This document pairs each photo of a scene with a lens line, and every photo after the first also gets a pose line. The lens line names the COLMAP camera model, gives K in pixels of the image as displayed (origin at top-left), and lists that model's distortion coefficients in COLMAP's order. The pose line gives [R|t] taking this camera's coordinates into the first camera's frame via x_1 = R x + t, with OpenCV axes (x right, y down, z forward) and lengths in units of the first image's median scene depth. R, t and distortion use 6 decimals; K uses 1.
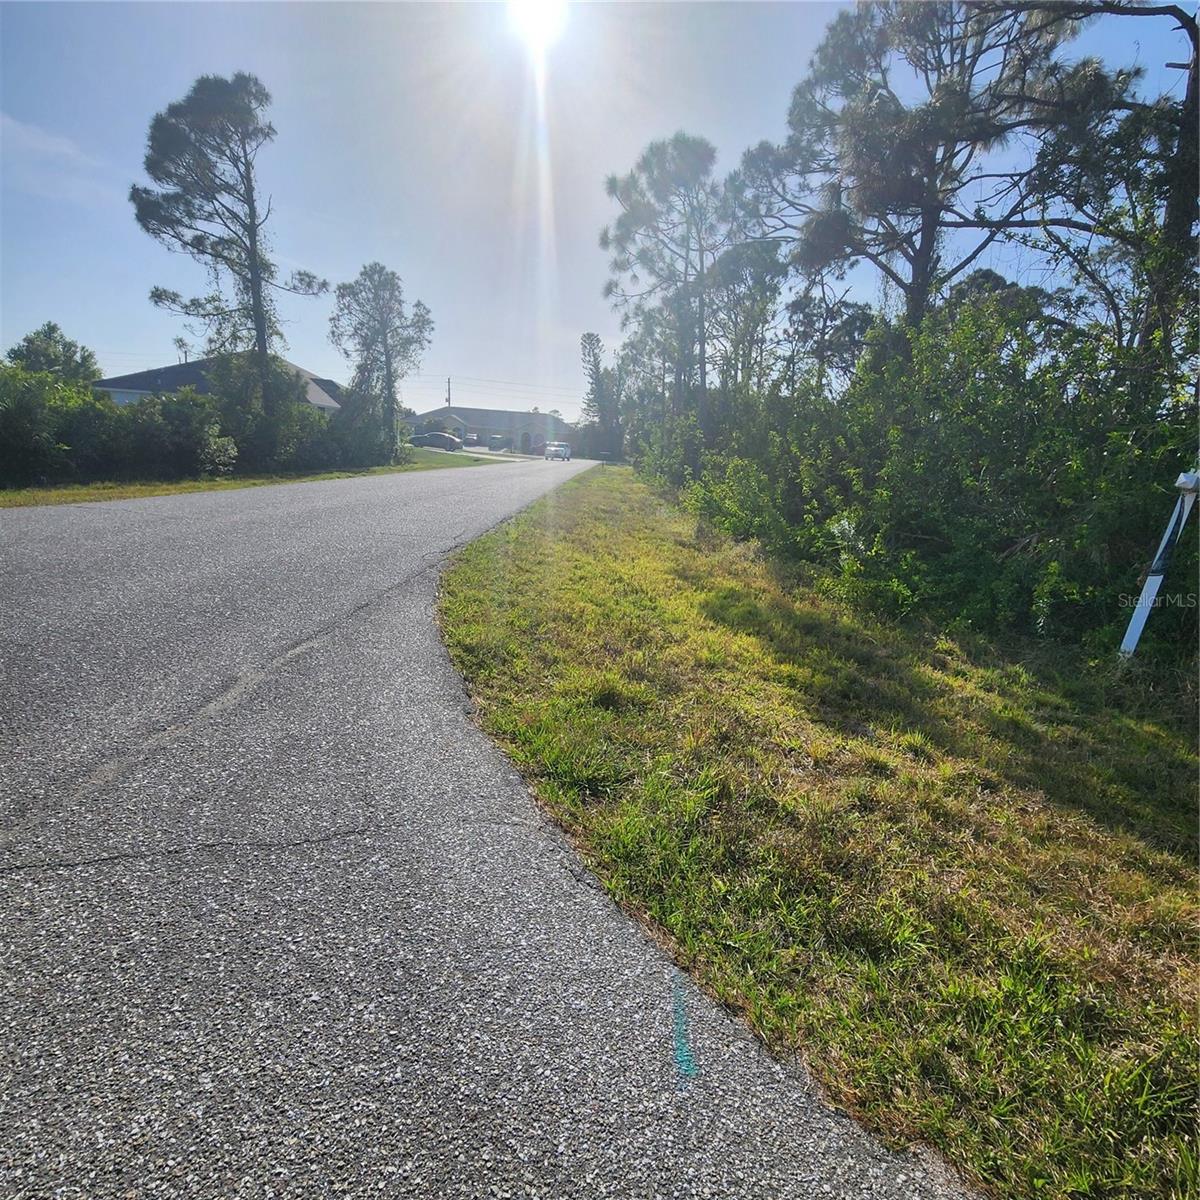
lens RADIAL K [[672.6, 0, 599.7], [0, 672.6, 618.5], [0, 0, 1]] dist [-0.007129, 0.001963]
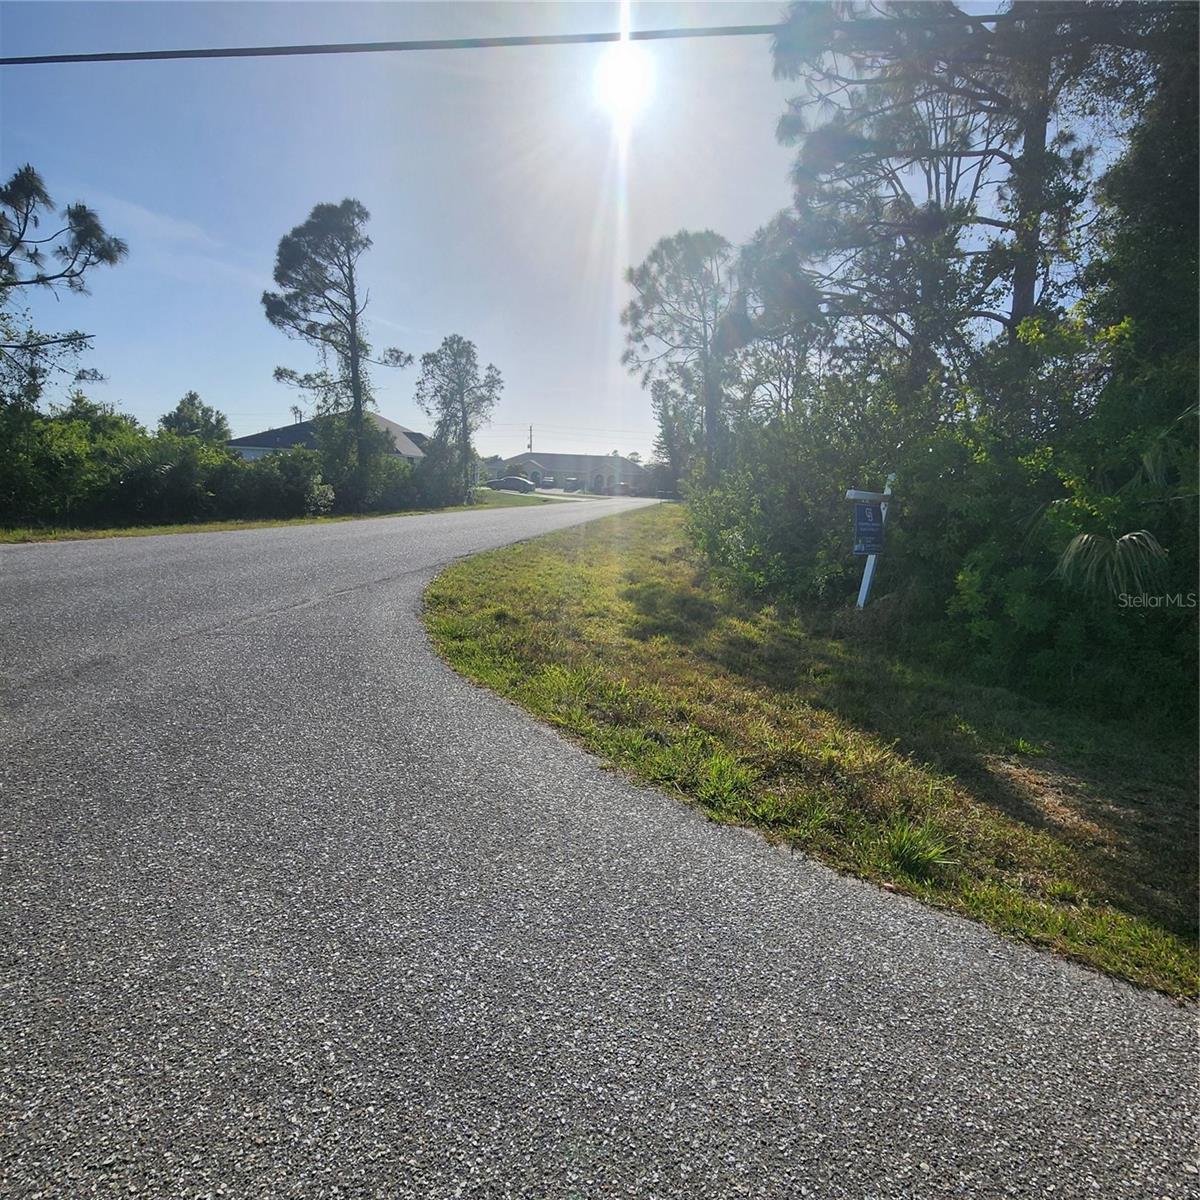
lens RADIAL K [[672.6, 0, 599.7], [0, 672.6, 618.5], [0, 0, 1]] dist [-0.007129, 0.001963]
pose [[0.992121, 0.001268, -0.125276, 0.083159], [-0.008470, 0.998339, -0.056979, 0.036232], [0.124995, 0.057591, 0.990484, -0.127805]]
